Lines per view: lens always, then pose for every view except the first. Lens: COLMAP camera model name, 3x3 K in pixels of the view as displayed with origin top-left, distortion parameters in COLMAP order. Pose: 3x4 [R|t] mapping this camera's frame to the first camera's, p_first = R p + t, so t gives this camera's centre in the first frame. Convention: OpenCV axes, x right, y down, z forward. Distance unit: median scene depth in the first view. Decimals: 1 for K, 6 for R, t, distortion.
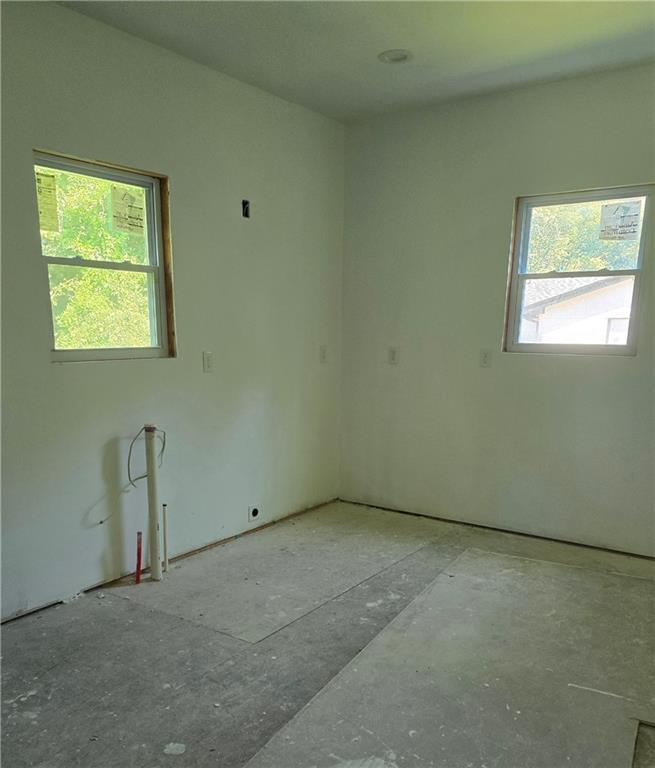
lens RADIAL K [[699.1, 0, 327.5], [0, 699.1, 384.0], [0, 0, 1]] dist [0.019526, 0.013635]
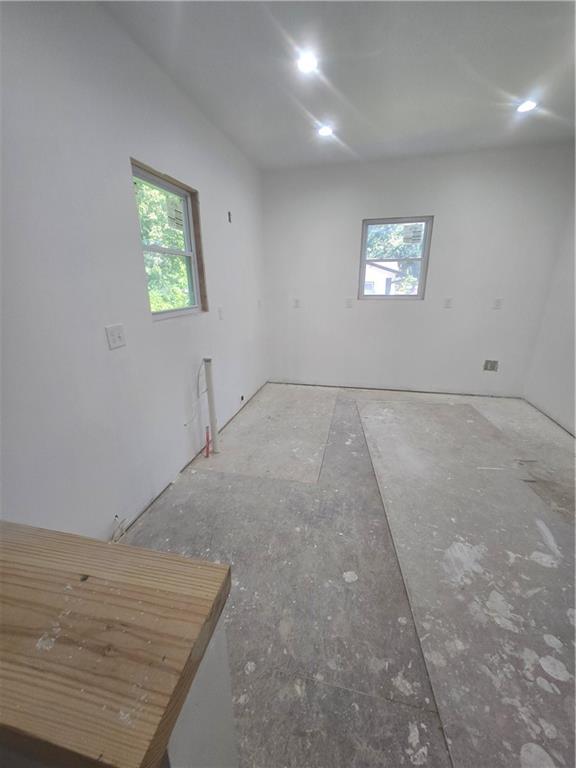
lens RADIAL K [[322.6, 0, 289.5], [0, 322.6, 344.2], [0, 0, 1]] dist [0.001308, 0.000081]
pose [[0.924586, -0.088394, 0.370577, -0.344943], [0.049500, 0.992338, 0.113202, -0.042758], [-0.377744, -0.086321, 0.921877, 0.278674]]
